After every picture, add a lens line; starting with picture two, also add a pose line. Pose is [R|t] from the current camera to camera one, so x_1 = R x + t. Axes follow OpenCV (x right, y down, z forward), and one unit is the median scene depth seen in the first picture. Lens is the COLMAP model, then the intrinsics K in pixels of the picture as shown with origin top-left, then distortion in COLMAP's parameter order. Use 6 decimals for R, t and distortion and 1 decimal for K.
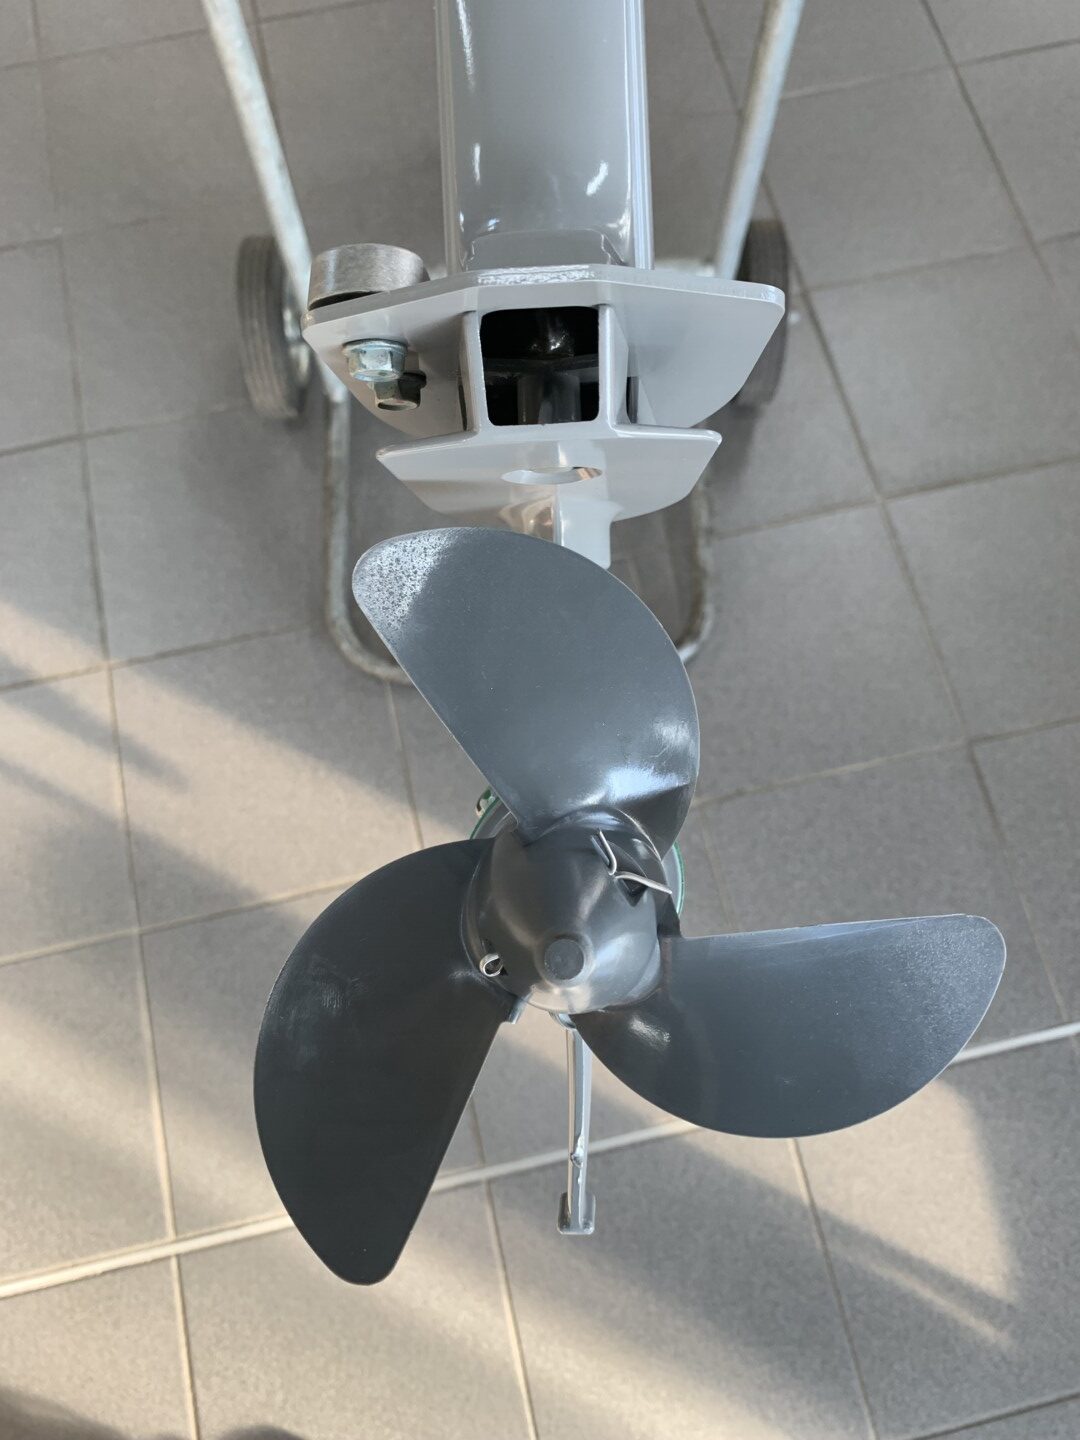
lens RADIAL K [[1106.9, 0, 540.0], [0, 1106.9, 720.0], [0, 0, 1]] dist [0.072280, -0.157594]
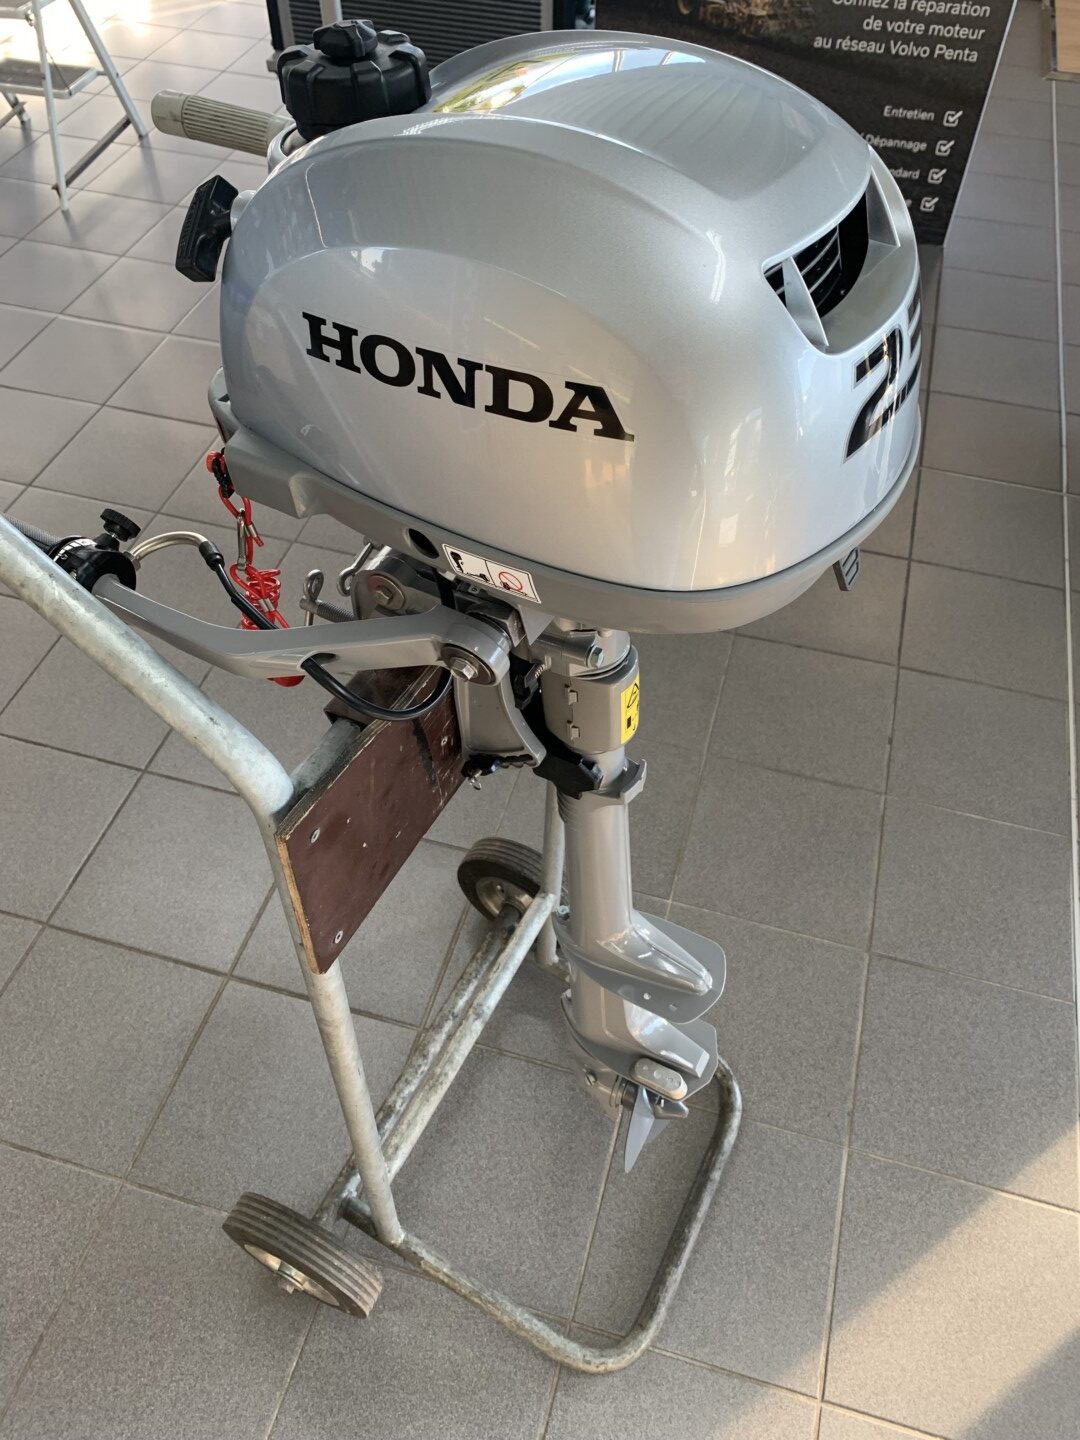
lens RADIAL K [[1084.8, 0, 556.5], [0, 1084.8, 719.7], [0, 0, 1]] dist [-0.003923, -0.000019]
pose [[0.487302, -0.672963, 0.556469, -0.341065], [0.829683, 0.555548, -0.054707, -0.371219], [-0.272330, 0.488351, 0.829066, -0.134429]]
